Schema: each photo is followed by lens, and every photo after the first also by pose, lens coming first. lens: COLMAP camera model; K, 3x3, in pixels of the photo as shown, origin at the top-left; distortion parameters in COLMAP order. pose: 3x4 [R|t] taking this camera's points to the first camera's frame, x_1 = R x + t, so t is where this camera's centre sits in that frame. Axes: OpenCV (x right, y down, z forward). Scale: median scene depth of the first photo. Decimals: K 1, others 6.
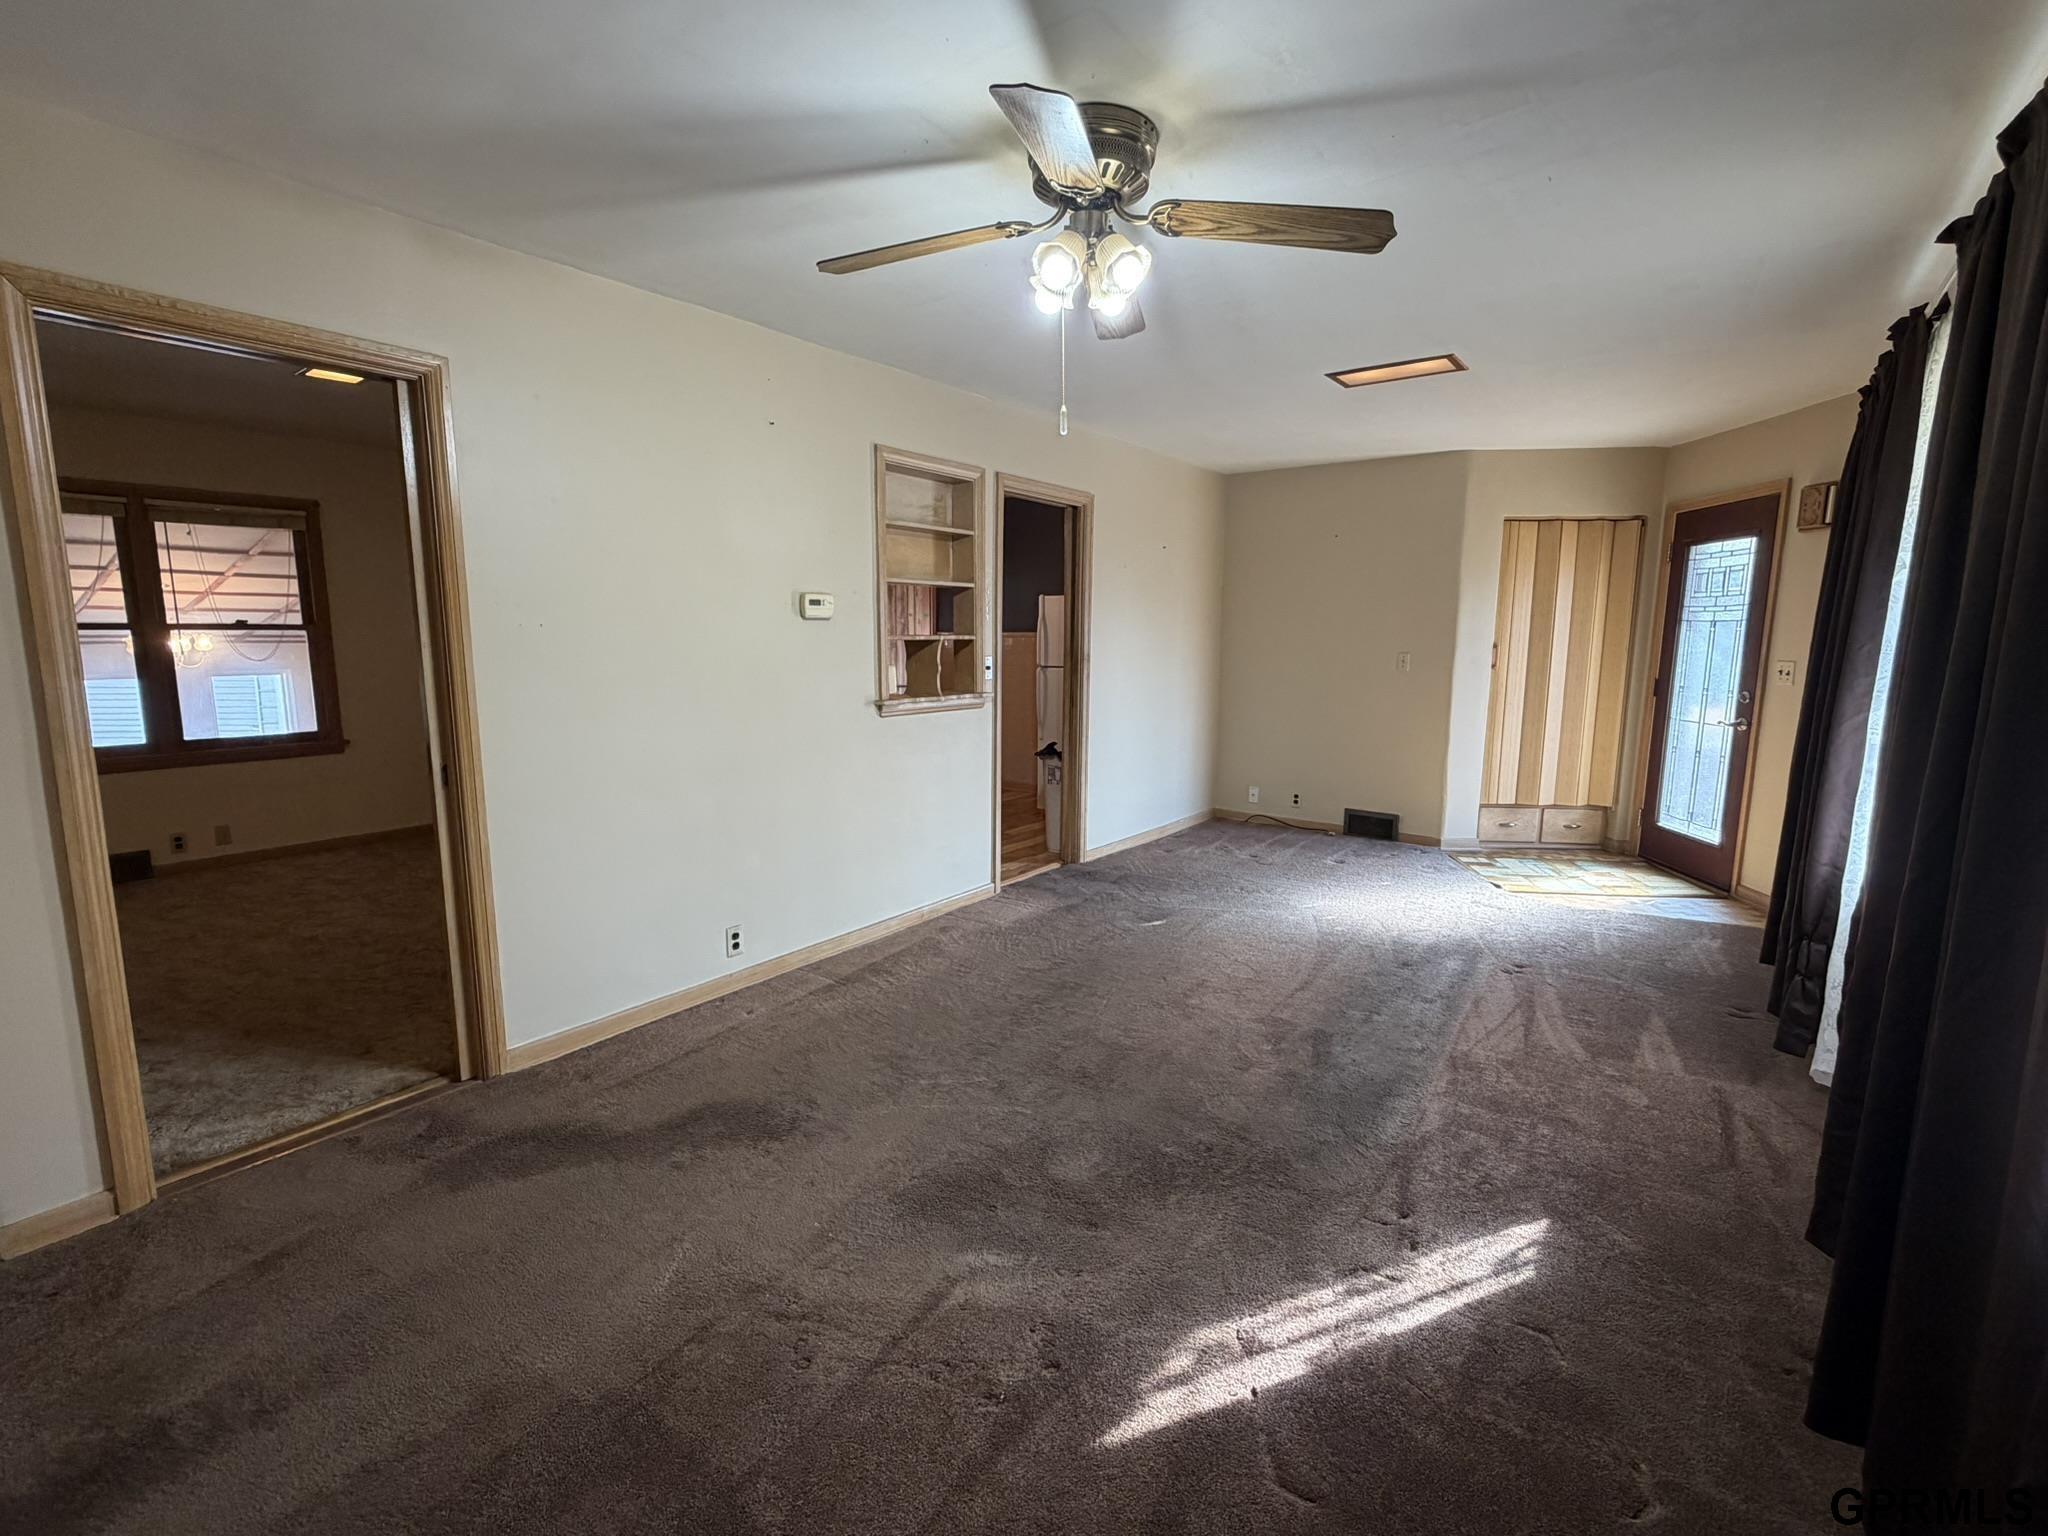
lens RADIAL K [[918.2, 0, 1015.0], [0, 918.2, 768.3], [0, 0, 1]] dist [0.001476, -0.000004]
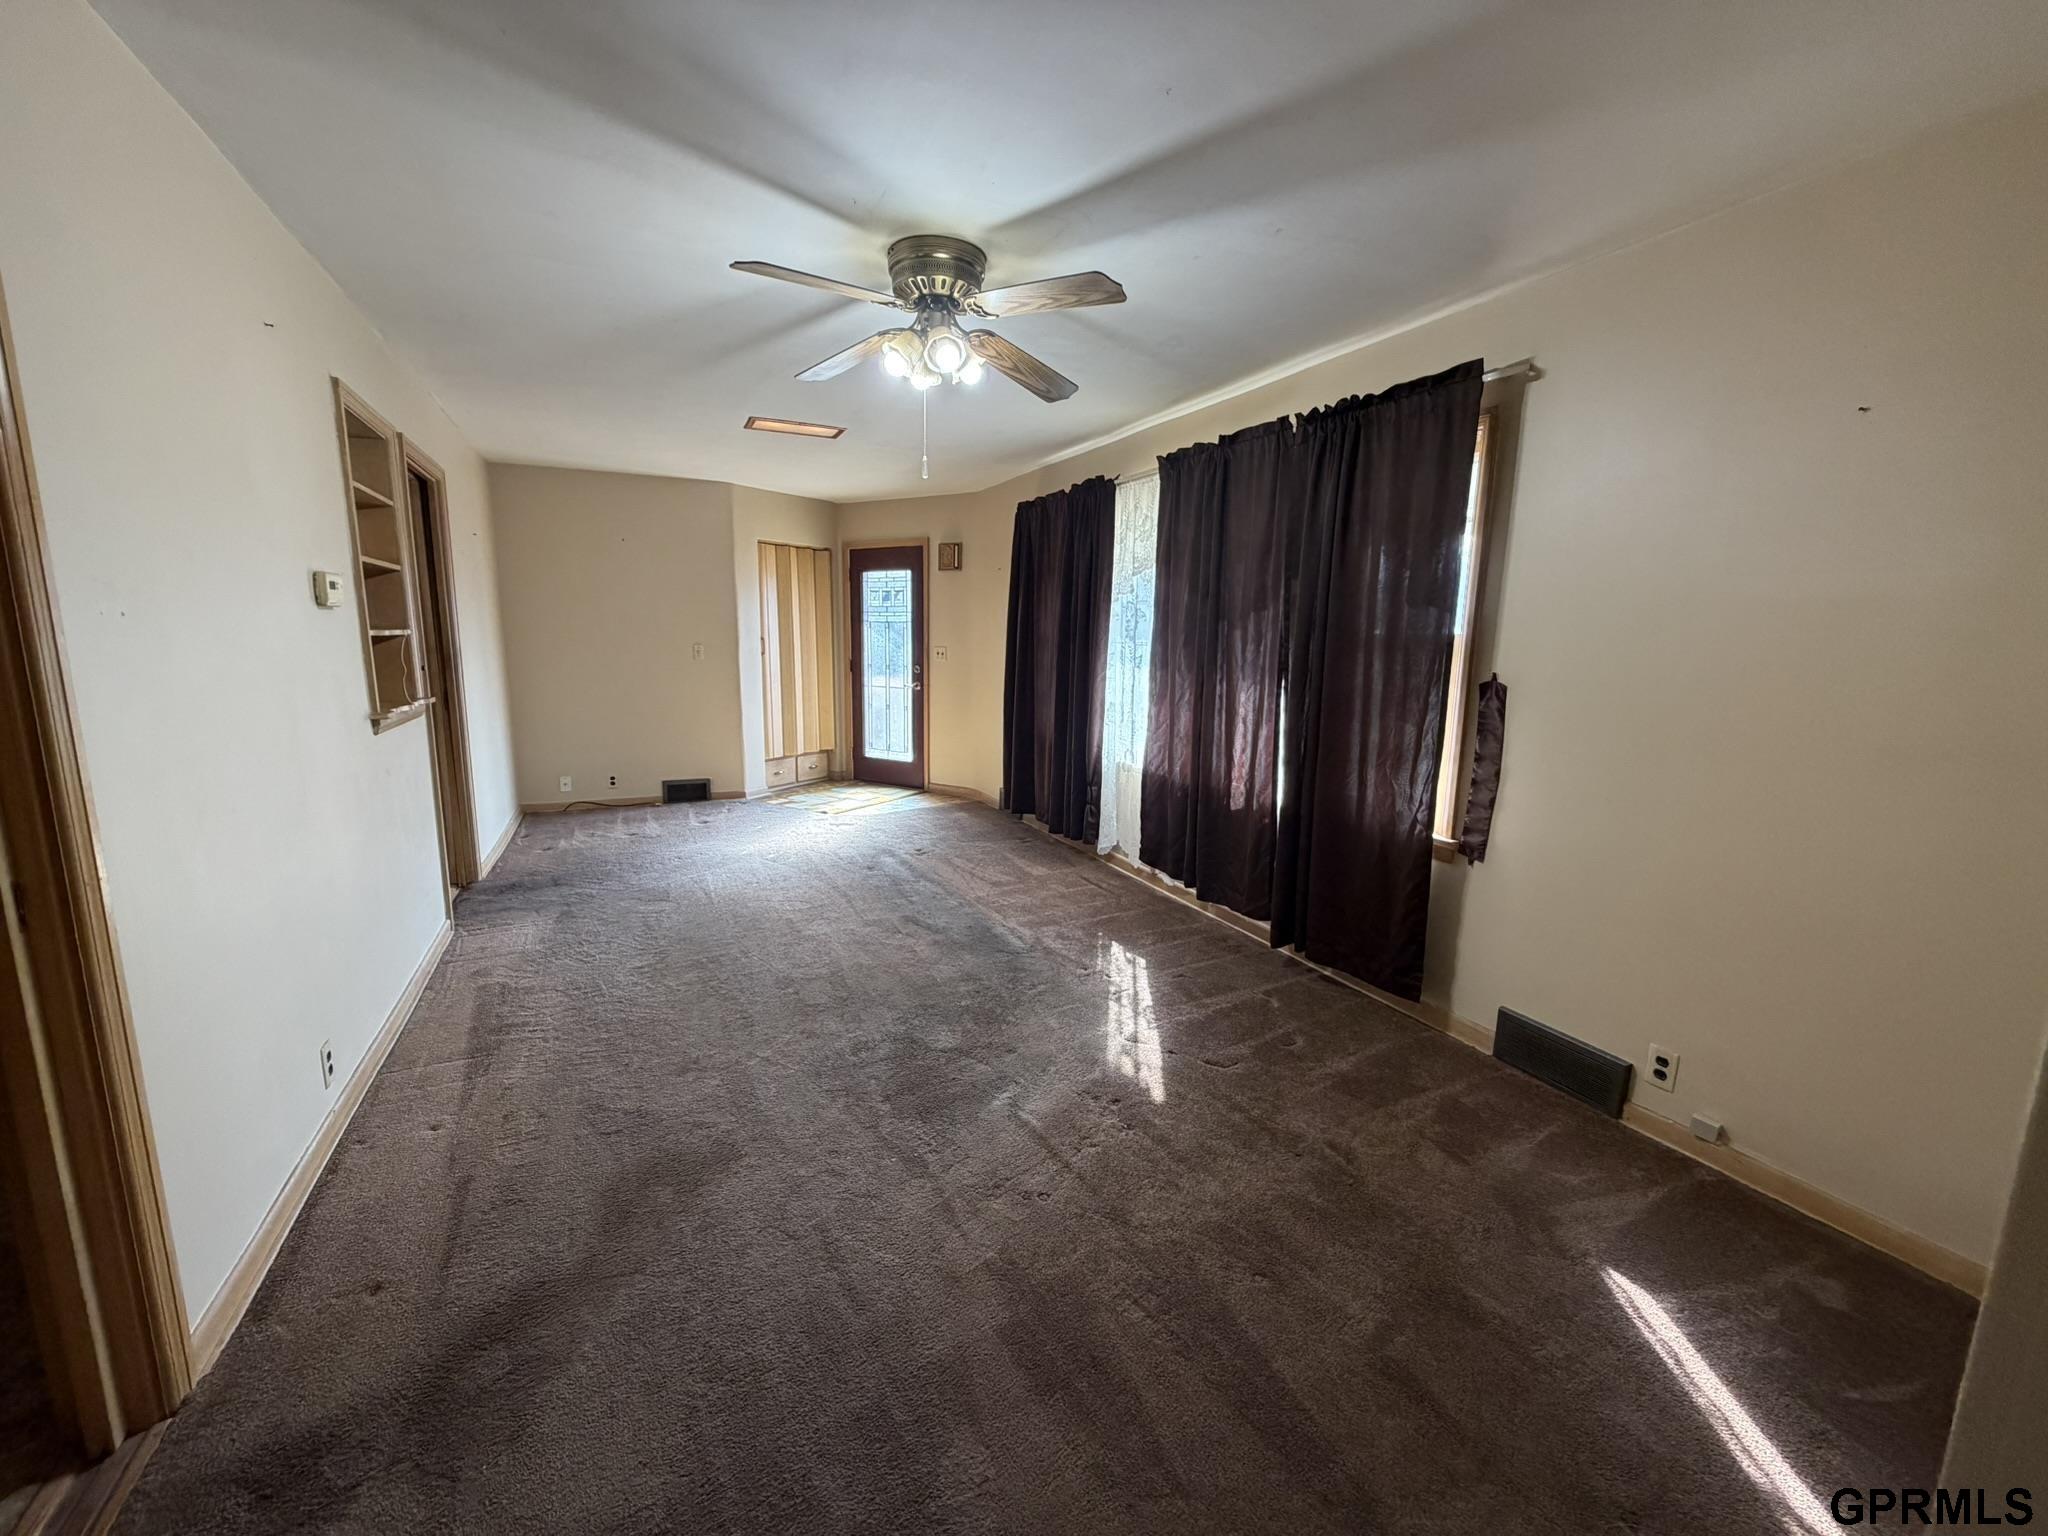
lens RADIAL K [[816.5, 0, 1017.7], [0, 816.5, 768.3], [0, 0, 1]] dist [0.002584, -0.000746]
pose [[0.465217, -0.144889, 0.873258, -0.658851], [0.120986, 0.987663, 0.099417, -0.040404], [-0.876889, 0.059402, 0.477008, 0.250356]]
